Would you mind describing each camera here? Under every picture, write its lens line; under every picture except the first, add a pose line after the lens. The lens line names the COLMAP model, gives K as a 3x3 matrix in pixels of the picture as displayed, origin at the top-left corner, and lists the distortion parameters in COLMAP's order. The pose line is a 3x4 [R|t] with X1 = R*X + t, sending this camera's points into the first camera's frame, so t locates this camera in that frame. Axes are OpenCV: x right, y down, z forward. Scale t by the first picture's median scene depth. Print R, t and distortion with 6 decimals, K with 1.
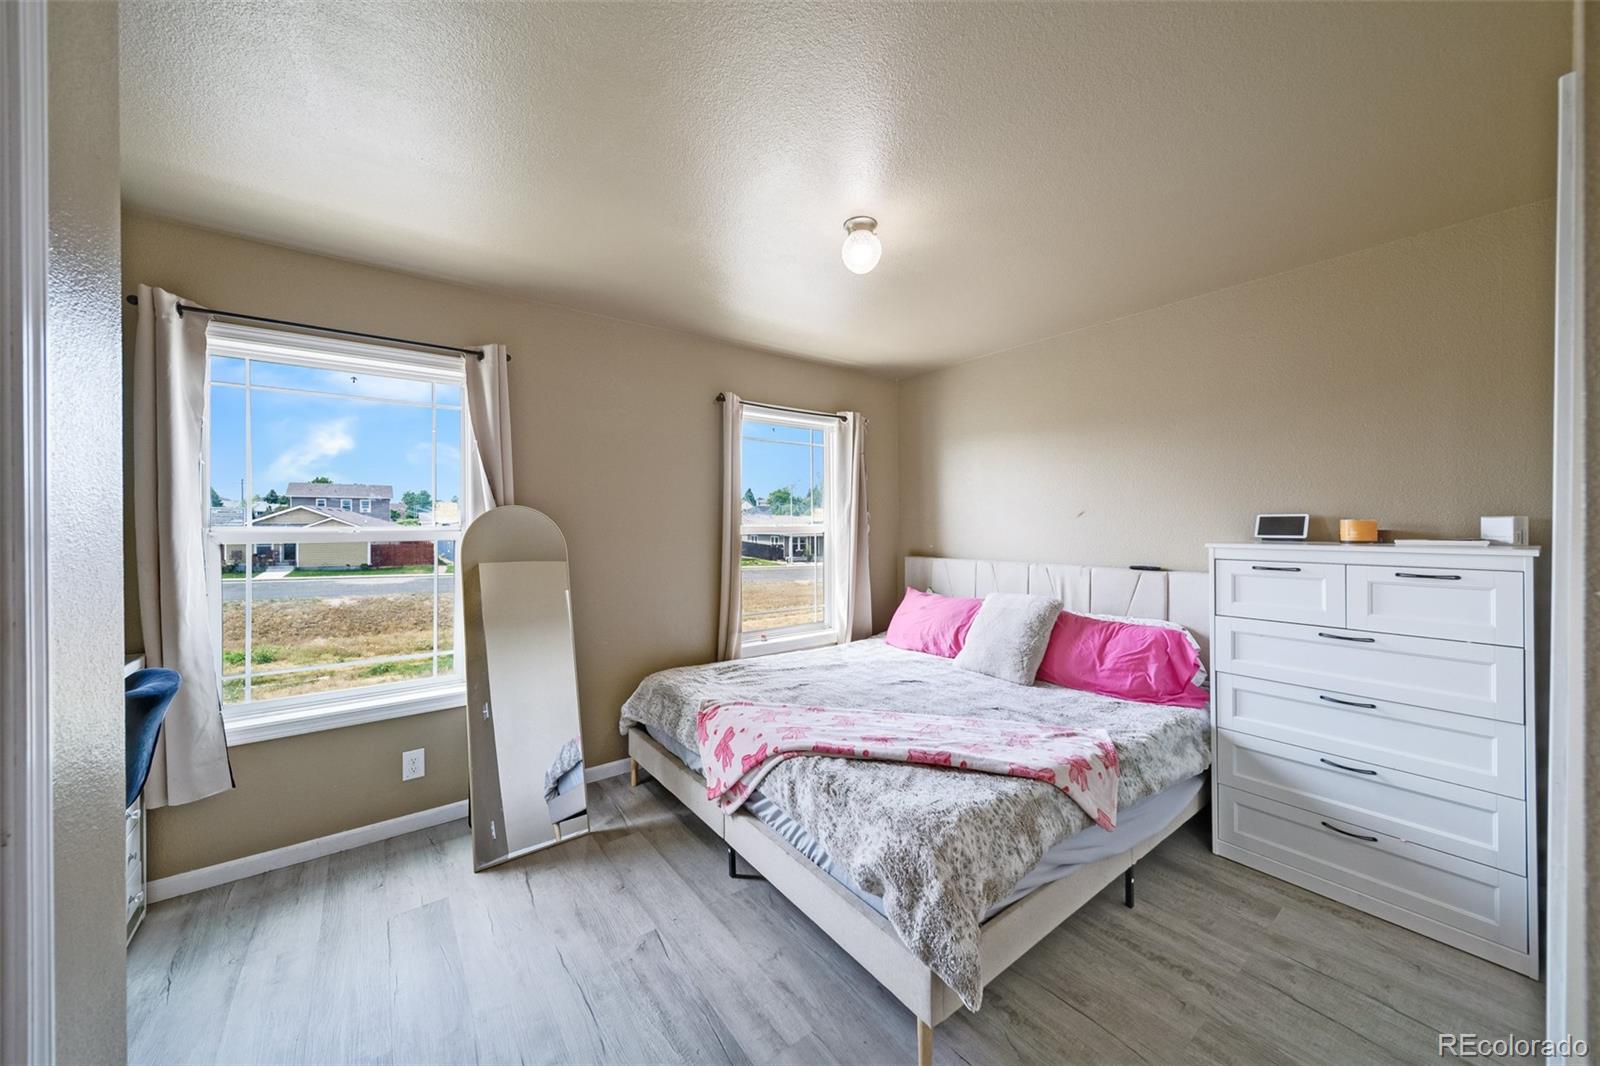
lens RADIAL K [[562.6, 0, 793.0], [0, 562.6, 528.3], [0, 0, 1]] dist [-0.000199, 0.000005]
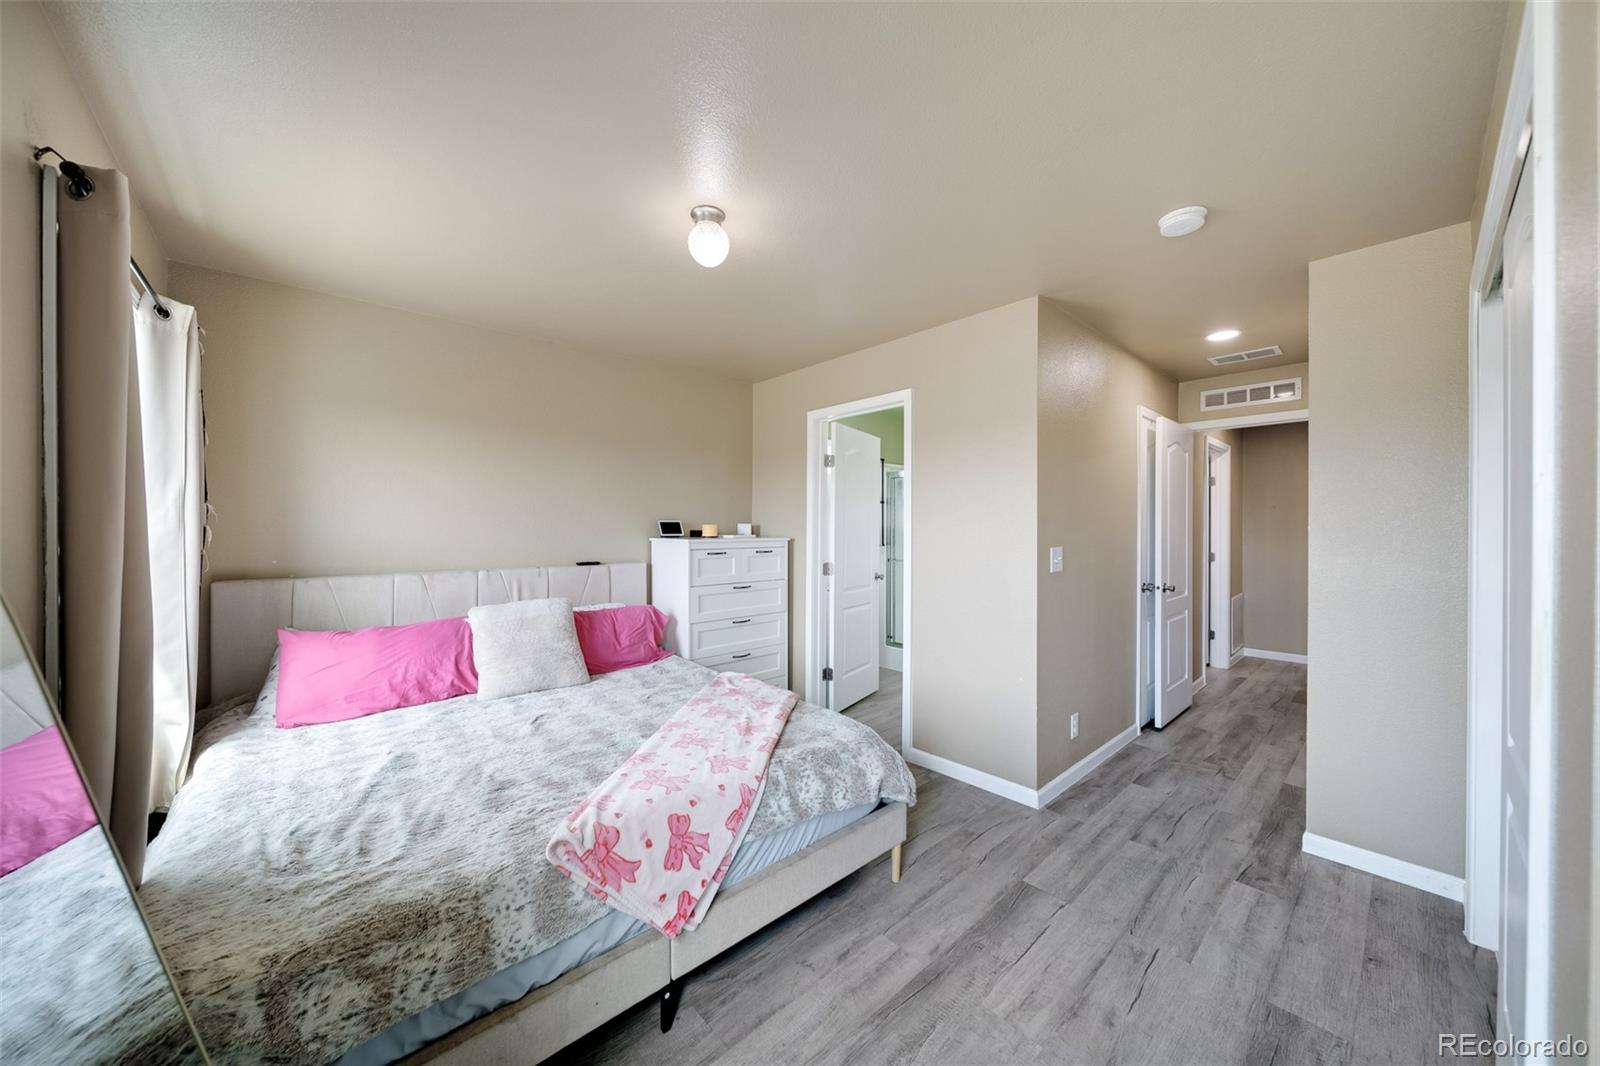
lens RADIAL K [[562.6, 0, 793.0], [0, 562.6, 528.3], [0, 0, 1]] dist [-0.000199, 0.000005]
pose [[-0.092568, -0.003374, 0.995701, -0.735861], [0.005433, 0.999978, 0.003894, -0.008291], [-0.995692, 0.005770, -0.092548, 0.810852]]
